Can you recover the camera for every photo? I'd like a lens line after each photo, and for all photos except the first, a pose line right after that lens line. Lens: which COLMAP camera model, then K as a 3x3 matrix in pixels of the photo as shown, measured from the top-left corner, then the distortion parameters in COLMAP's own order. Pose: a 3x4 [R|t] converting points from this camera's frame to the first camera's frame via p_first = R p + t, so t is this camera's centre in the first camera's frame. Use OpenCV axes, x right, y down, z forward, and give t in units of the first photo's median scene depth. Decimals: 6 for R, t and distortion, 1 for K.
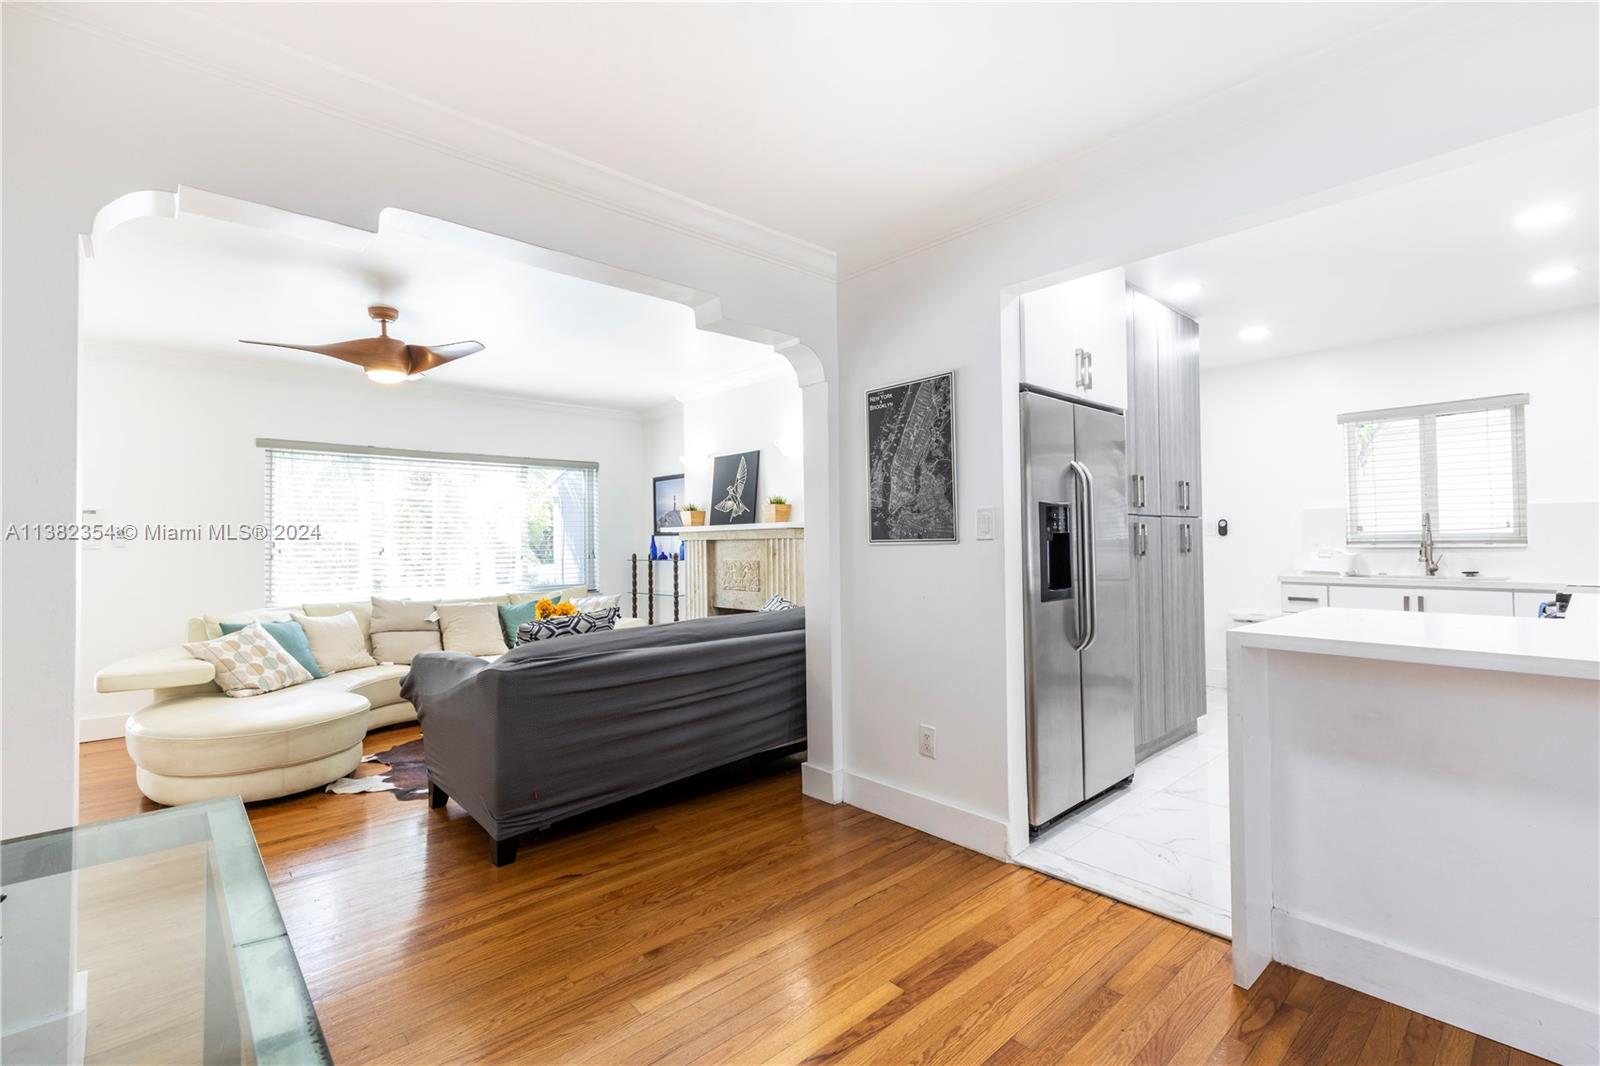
lens RADIAL K [[711.2, 0, 806.4], [0, 711.2, 534.0], [0, 0, 1]] dist [-0.000773, -0.000241]
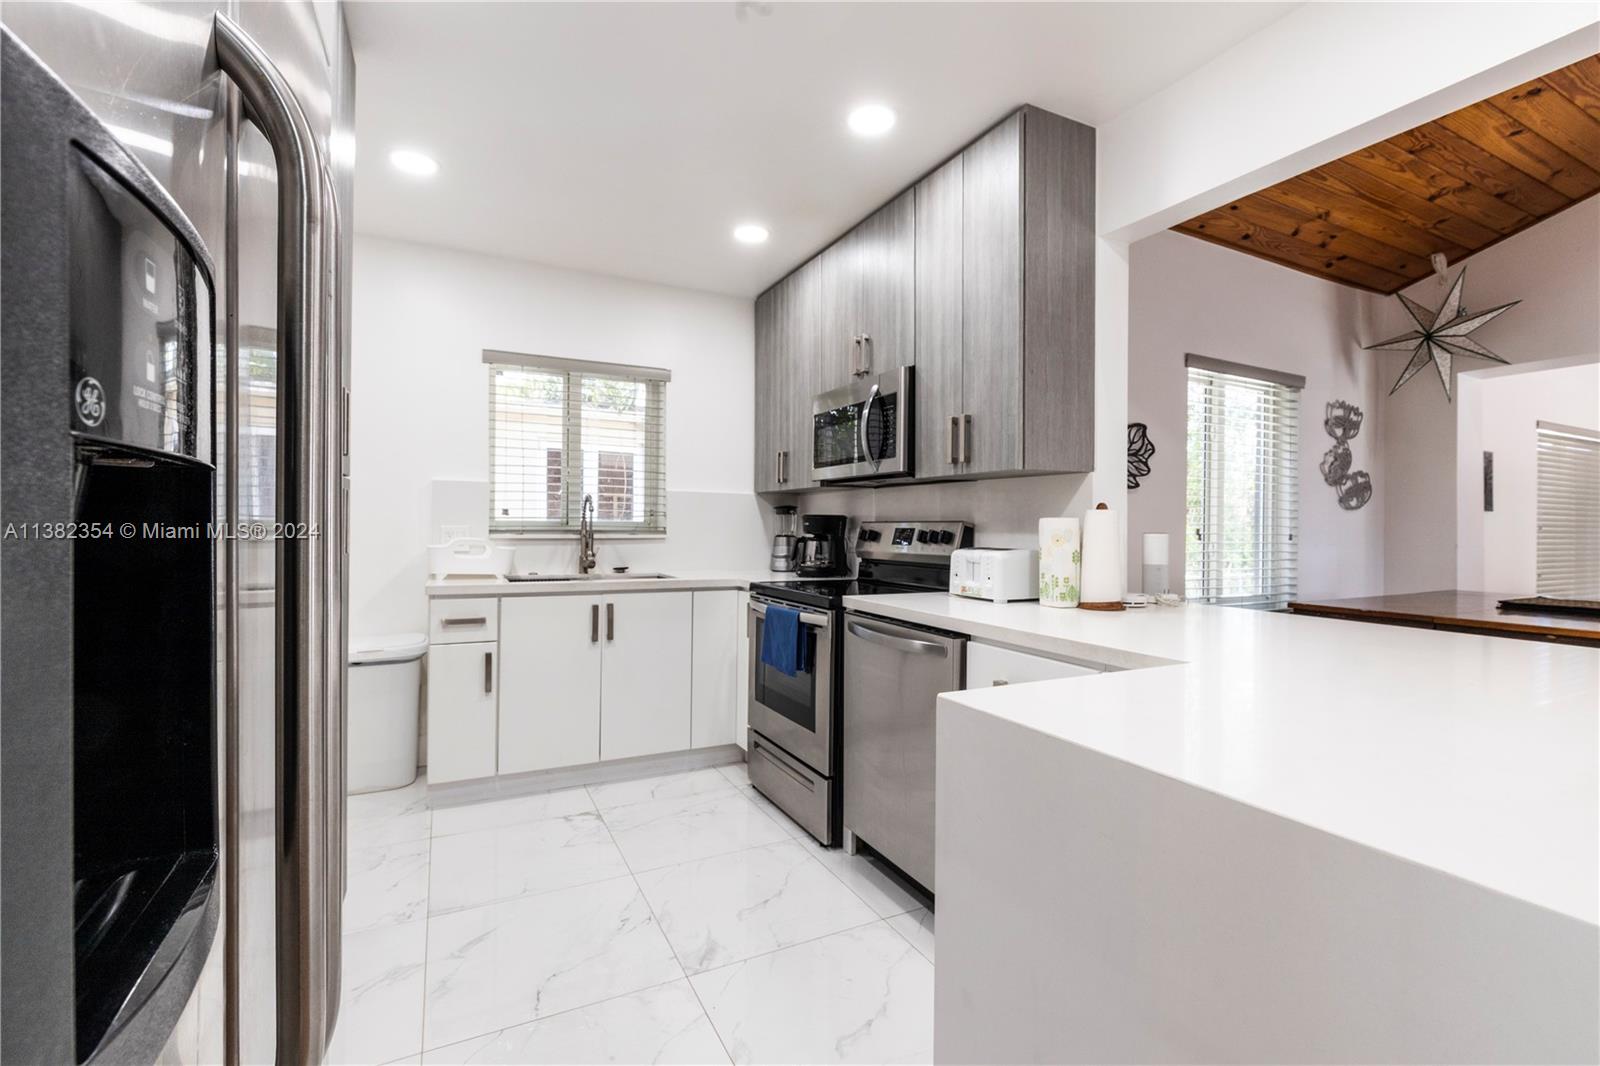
lens RADIAL K [[711.2, 0, 809.0], [0, 711.2, 530.8], [0, 0, 1]] dist [-0.000773, -0.000241]
pose [[0.241176, 0.009532, 0.970435, 0.171262], [-0.022736, 0.999733, -0.004170, 0.008156], [-0.970215, -0.021058, 0.241328, 0.573990]]
